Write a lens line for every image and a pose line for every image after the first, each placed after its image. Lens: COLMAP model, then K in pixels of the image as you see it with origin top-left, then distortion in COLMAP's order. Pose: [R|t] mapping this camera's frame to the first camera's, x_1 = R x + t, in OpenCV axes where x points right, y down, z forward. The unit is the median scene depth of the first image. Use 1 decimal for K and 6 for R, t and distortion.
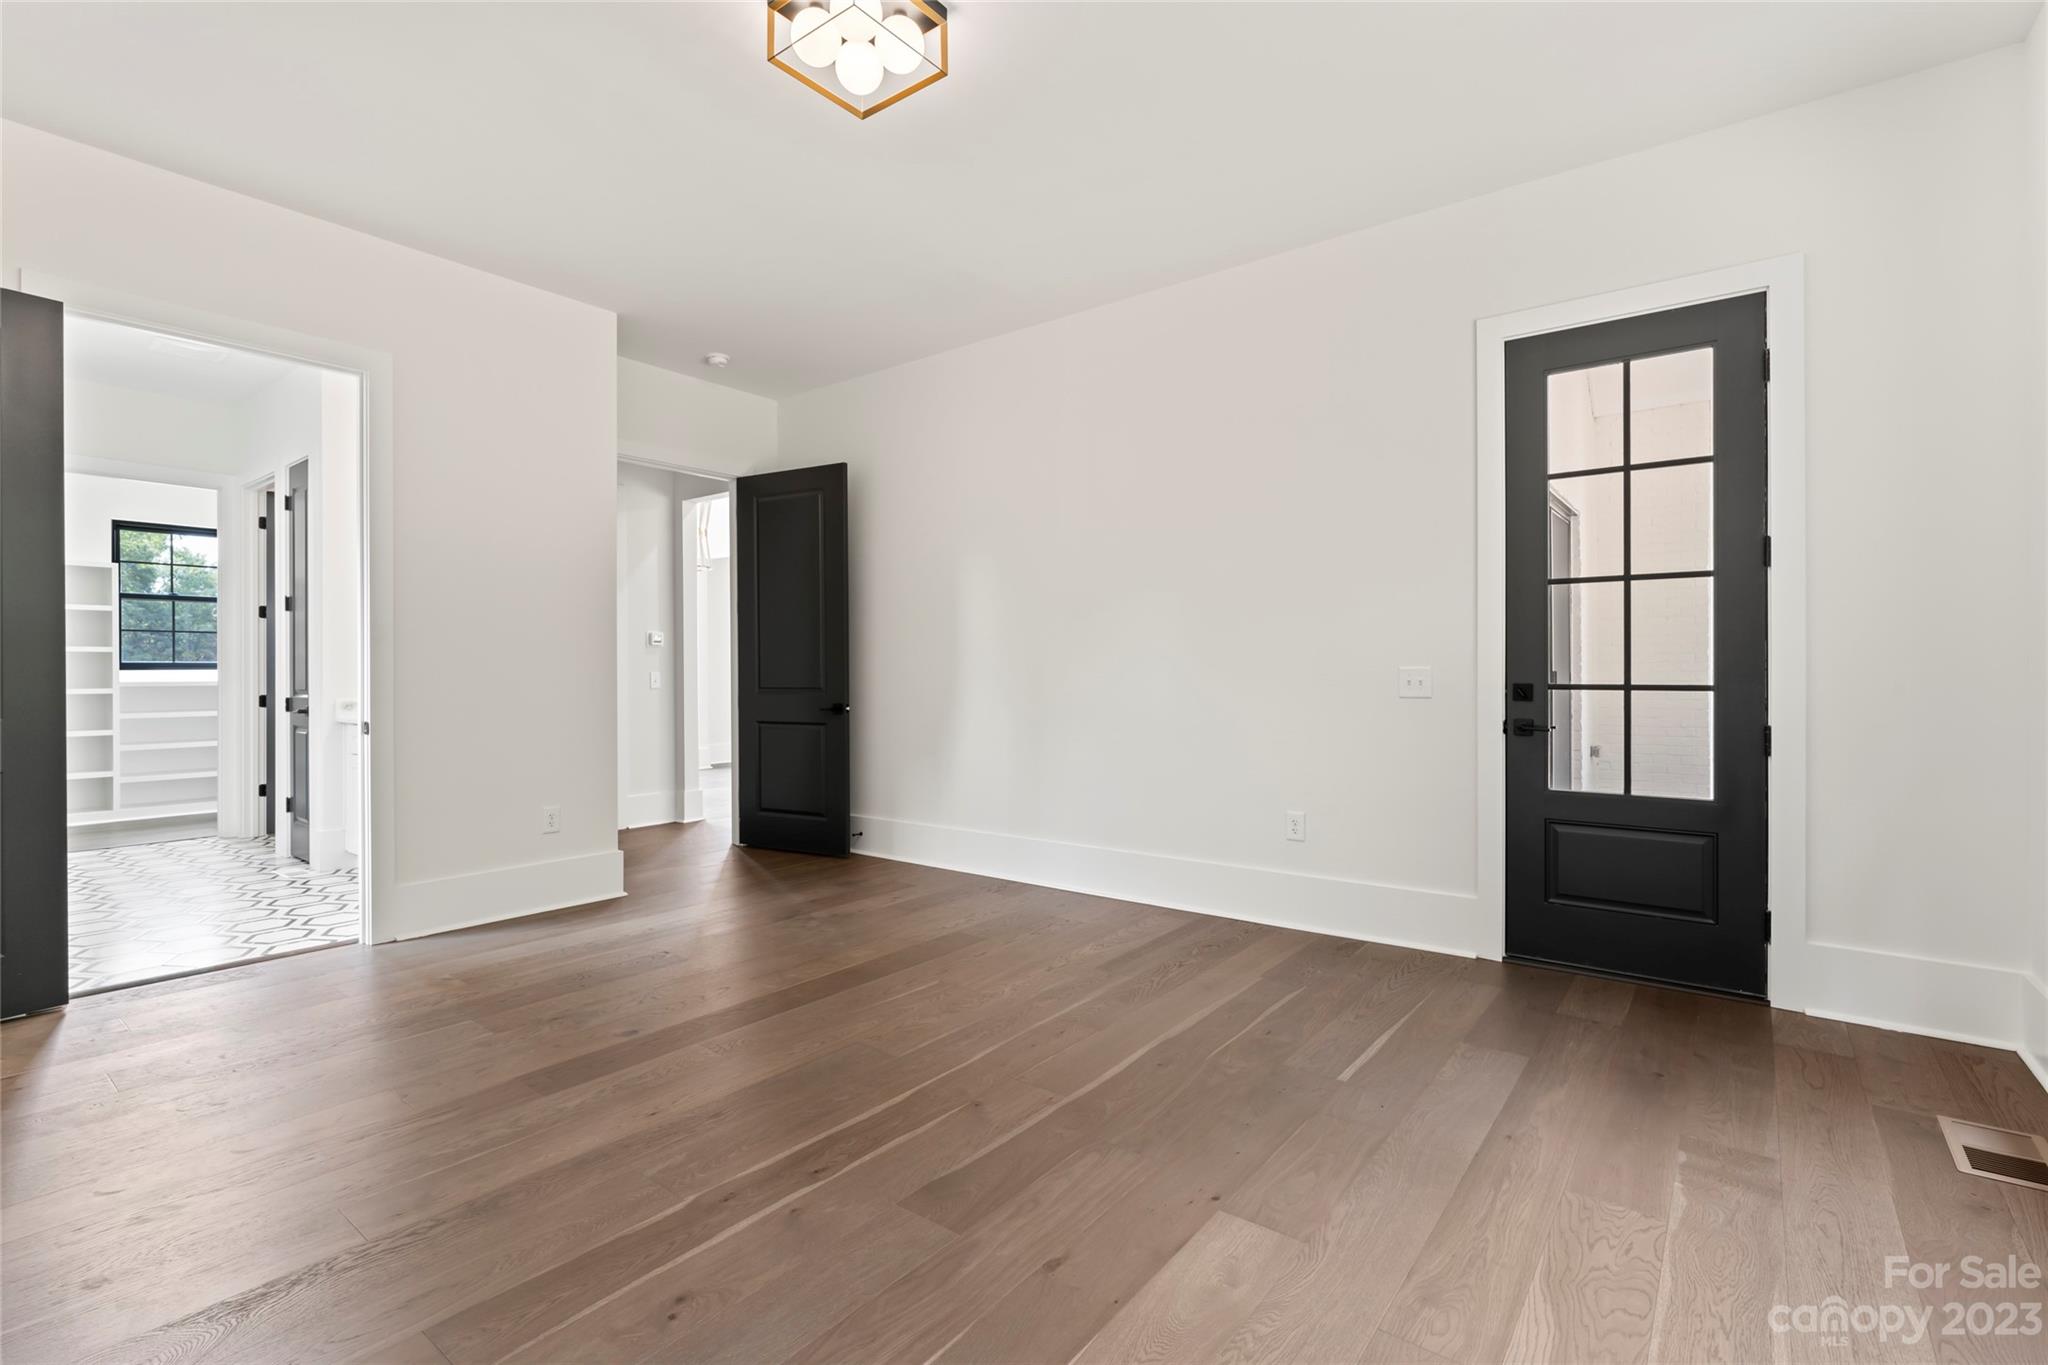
lens RADIAL K [[926.9, 0, 1024.8], [0, 926.9, 681.1], [0, 0, 1]] dist [-0.002315, 0.000191]
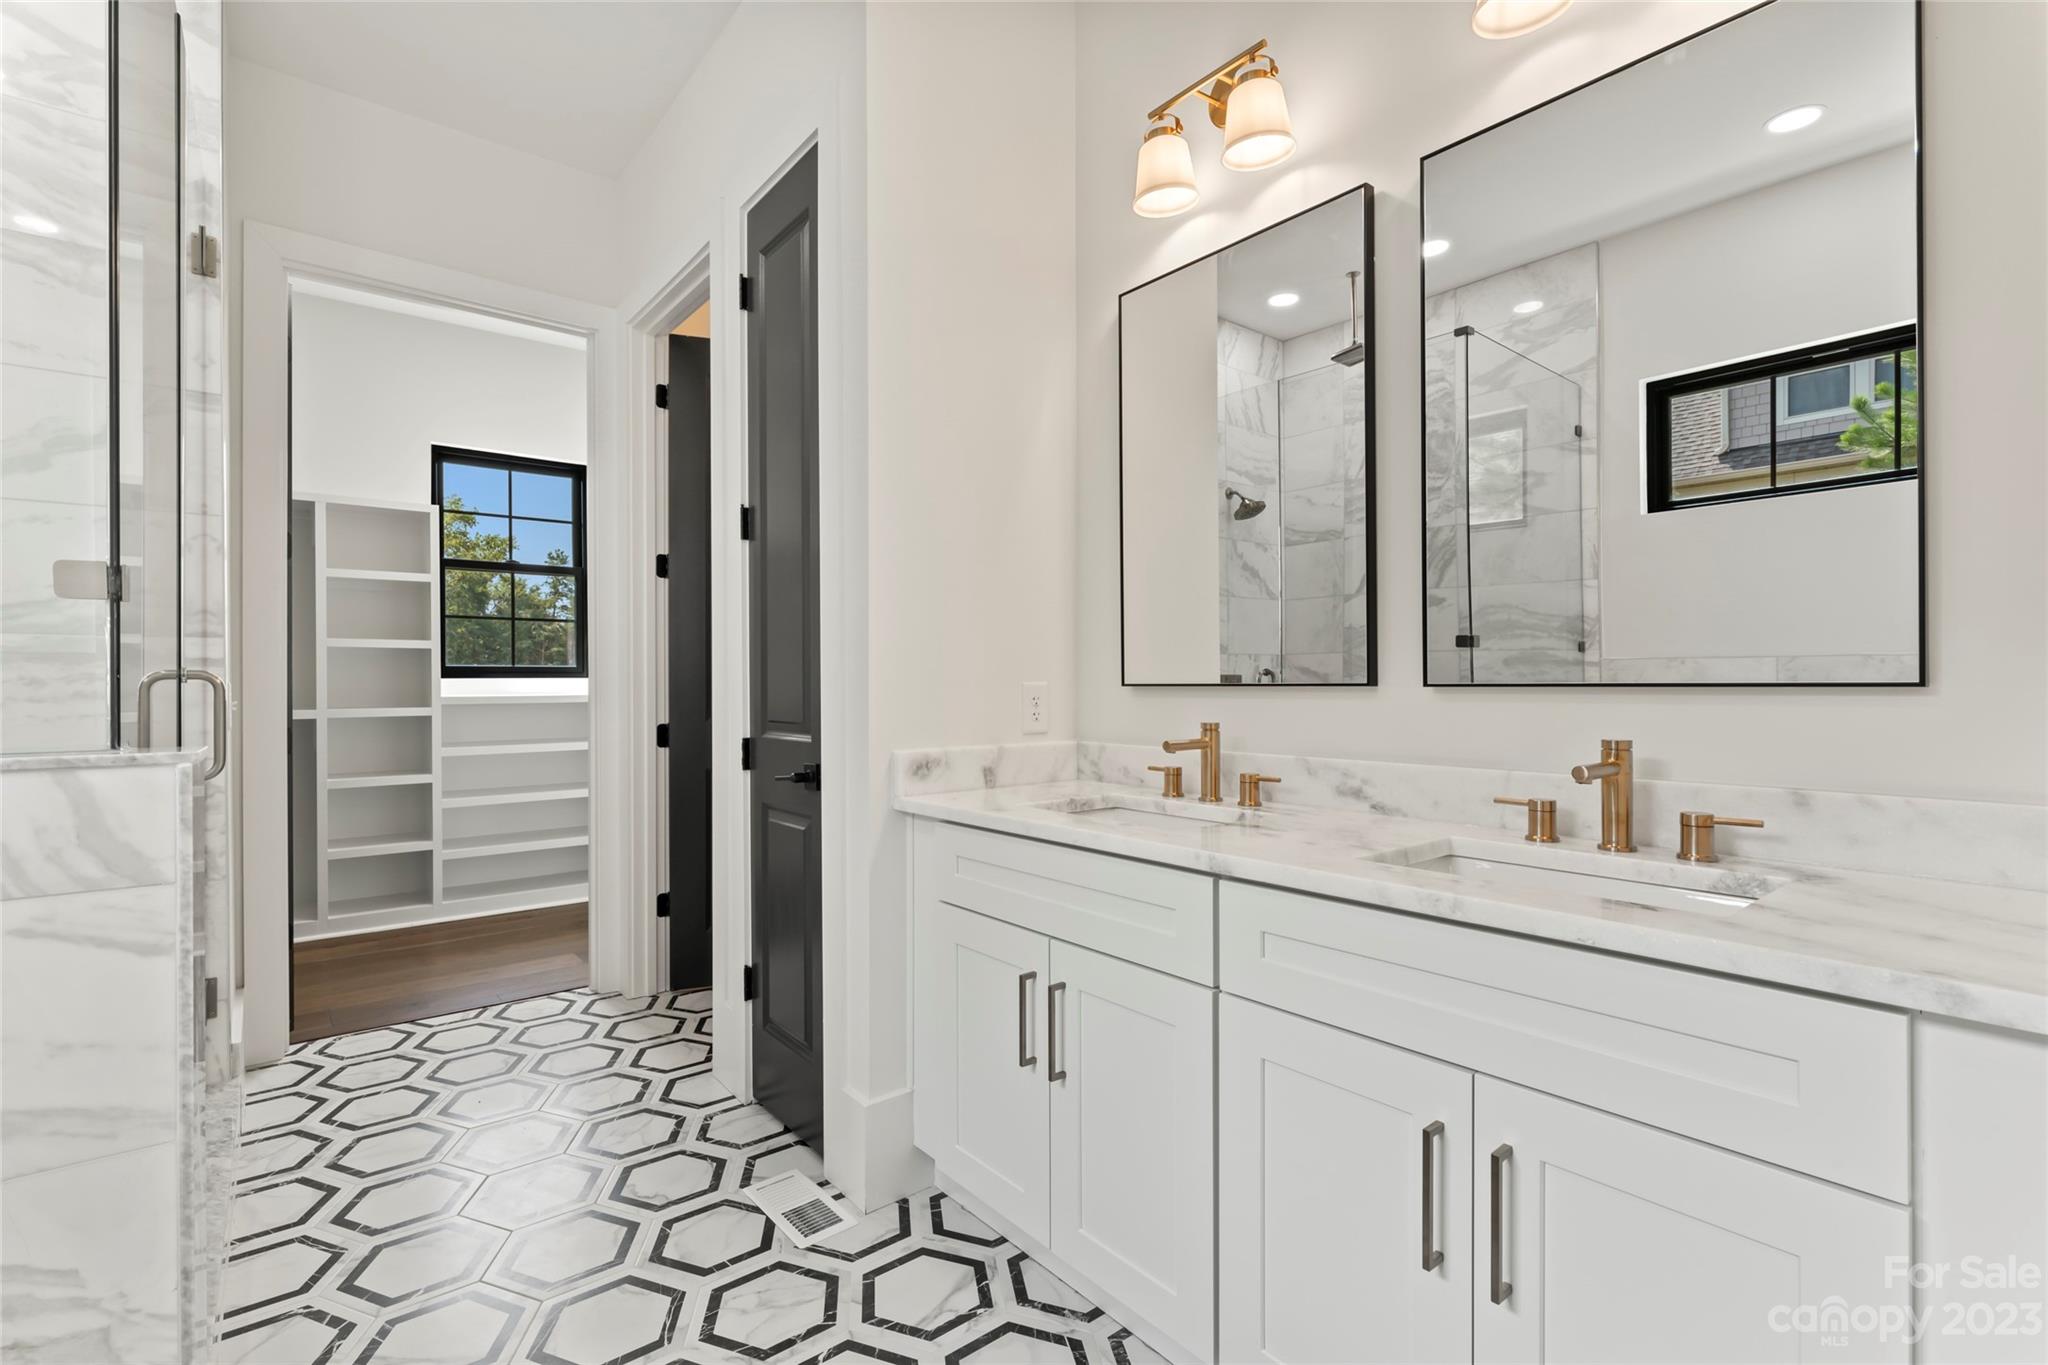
lens RADIAL K [[926.9, 0, 1023.9], [0, 926.9, 684.3], [0, 0, 1]] dist [-0.002315, 0.000191]
pose [[0.973471, -0.004380, -0.228769, -0.457168], [0.003908, 0.999989, -0.002516, -0.004471], [0.228777, 0.001555, 0.973477, 0.486288]]
